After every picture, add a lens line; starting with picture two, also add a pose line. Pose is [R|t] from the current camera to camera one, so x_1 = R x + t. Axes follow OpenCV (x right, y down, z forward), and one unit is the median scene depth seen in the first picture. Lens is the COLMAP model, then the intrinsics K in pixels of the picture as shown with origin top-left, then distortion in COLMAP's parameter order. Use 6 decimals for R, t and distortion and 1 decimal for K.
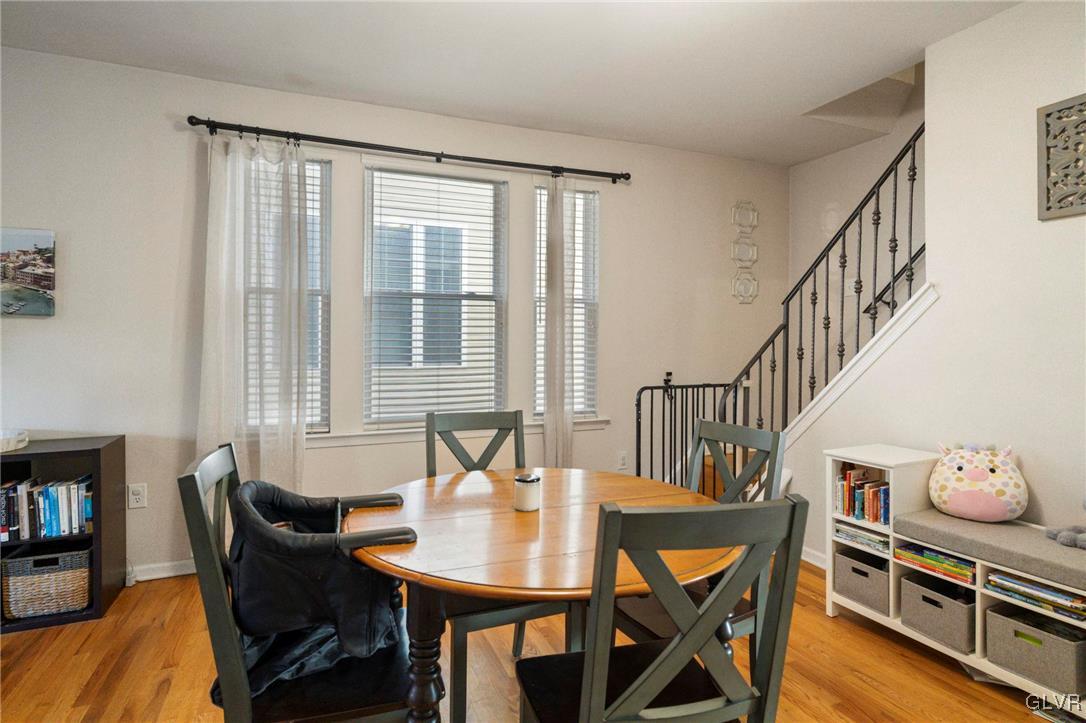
lens RADIAL K [[591.3, 0, 527.4], [0, 591.3, 344.2], [0, 0, 1]] dist [-0.002081, 0.000201]
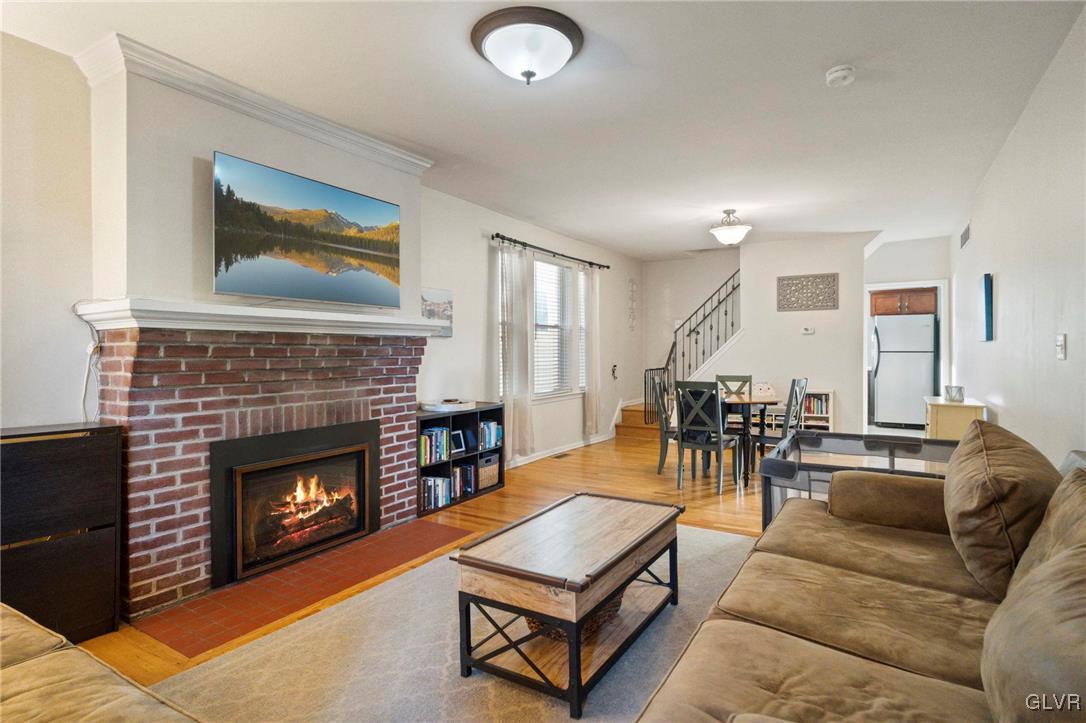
lens RADIAL K [[591.3, 0, 552.8], [0, 591.3, 354.0], [0, 0, 1]] dist [-0.002081, 0.000201]
pose [[0.796934, -0.013838, 0.603907, -1.676933], [0.017911, 0.999839, -0.000725, 0.011179], [-0.603800, 0.011395, 0.797054, -0.667644]]
